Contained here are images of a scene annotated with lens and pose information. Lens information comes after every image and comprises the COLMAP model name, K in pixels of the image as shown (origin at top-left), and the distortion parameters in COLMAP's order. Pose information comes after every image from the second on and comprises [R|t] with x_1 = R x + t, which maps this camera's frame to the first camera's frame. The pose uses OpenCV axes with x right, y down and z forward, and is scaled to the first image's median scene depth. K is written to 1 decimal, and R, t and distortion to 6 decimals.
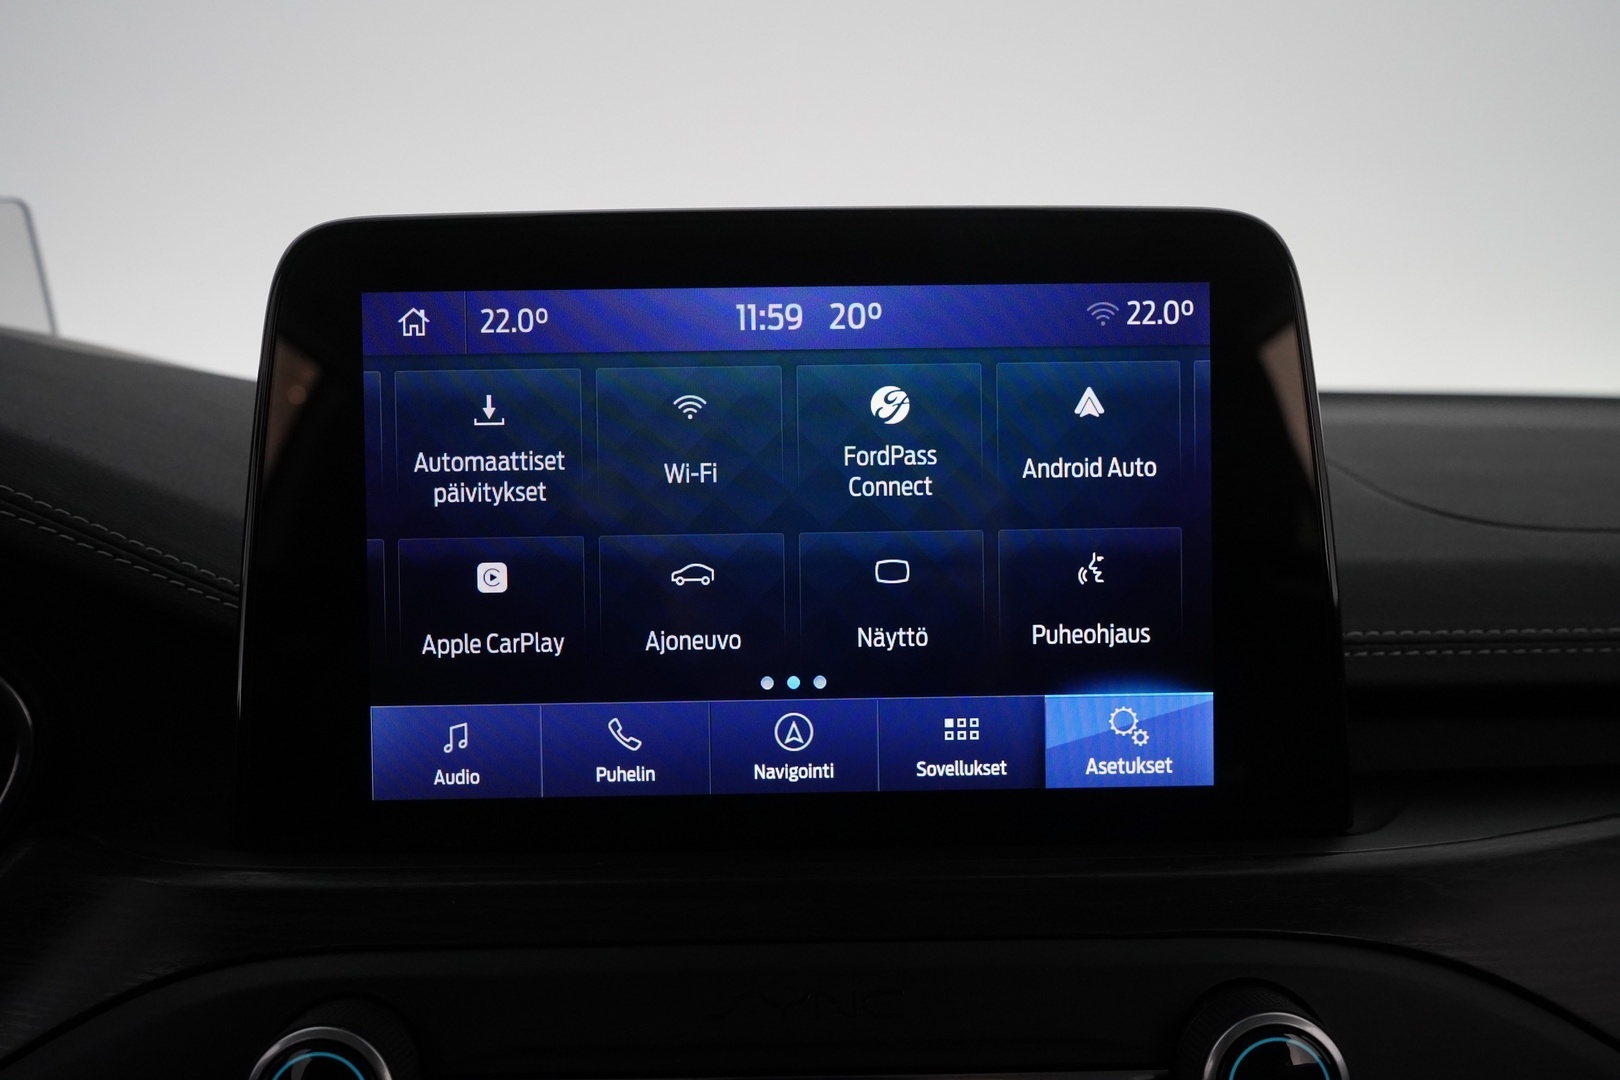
lens RADIAL K [[1359.5, 0, 820.9], [0, 1359.5, 522.1], [0, 0, 1]] dist [0.030087, -0.000993]
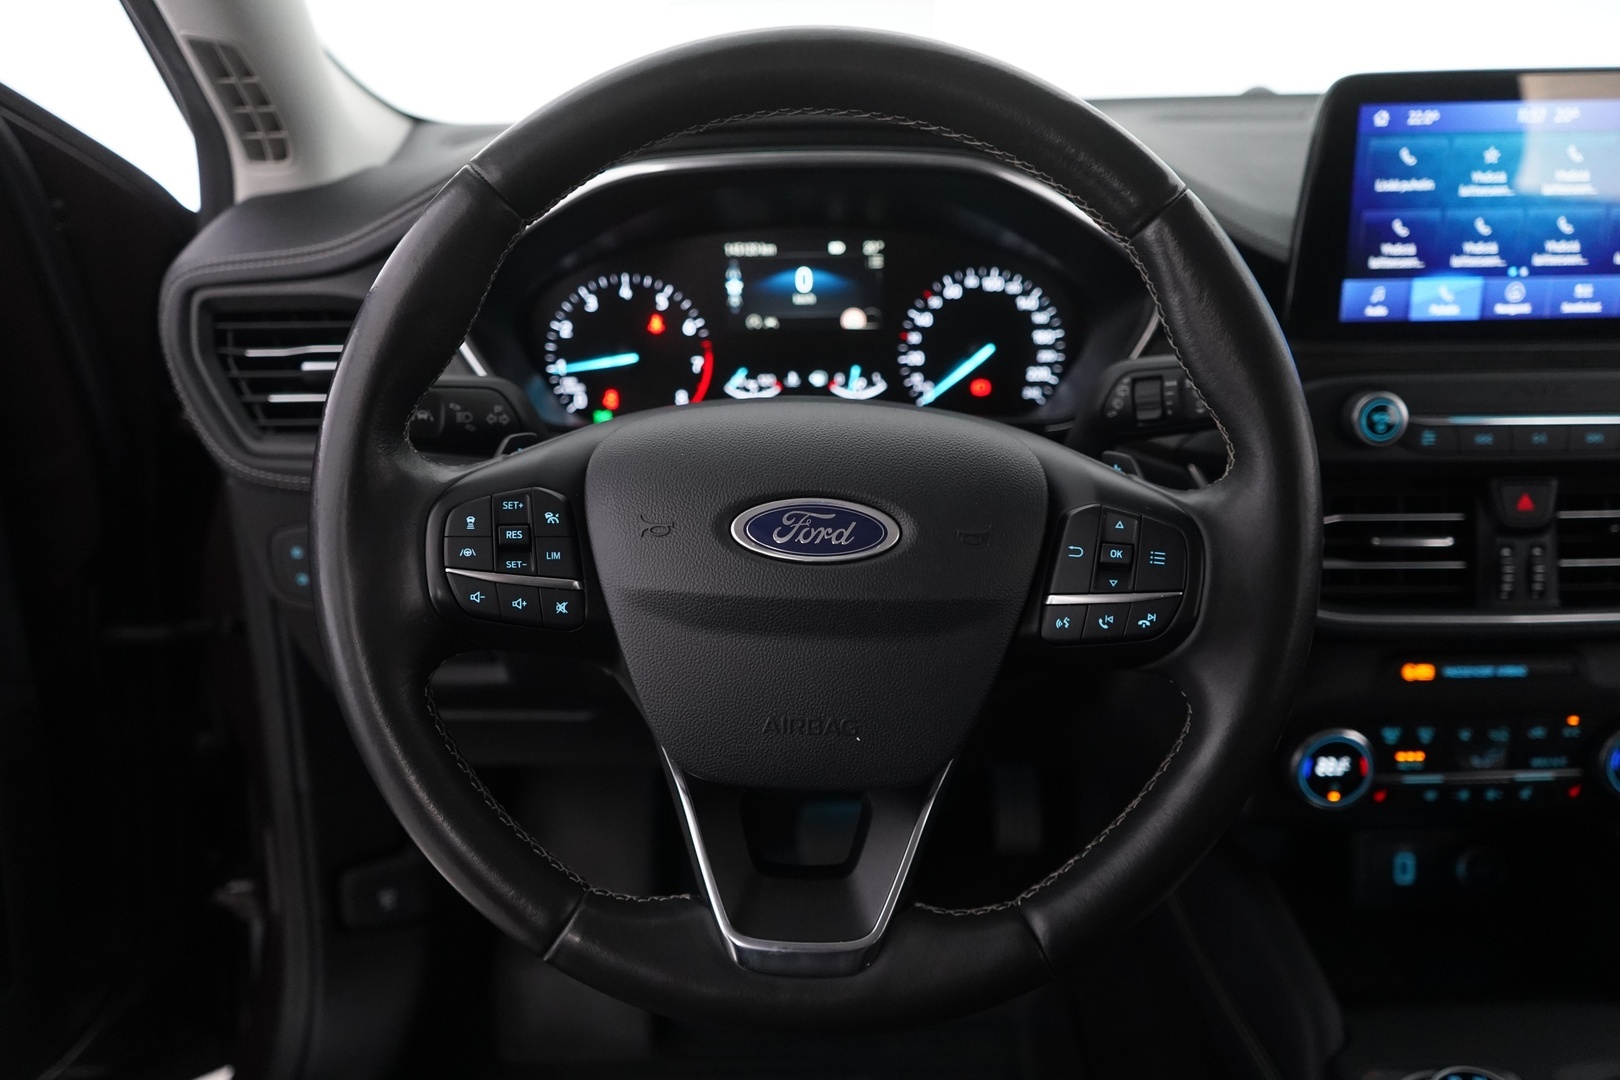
lens RADIAL K [[1434.1, 0, 816.5], [0, 1434.1, 543.6], [0, 0, 1]] dist [0.018687, 0.000772]
pose [[0.999973, 0.001339, 0.007245, -1.301204], [-0.003227, 0.963611, 0.267289, -0.100122], [-0.006624, -0.267305, 0.963589, -1.620886]]
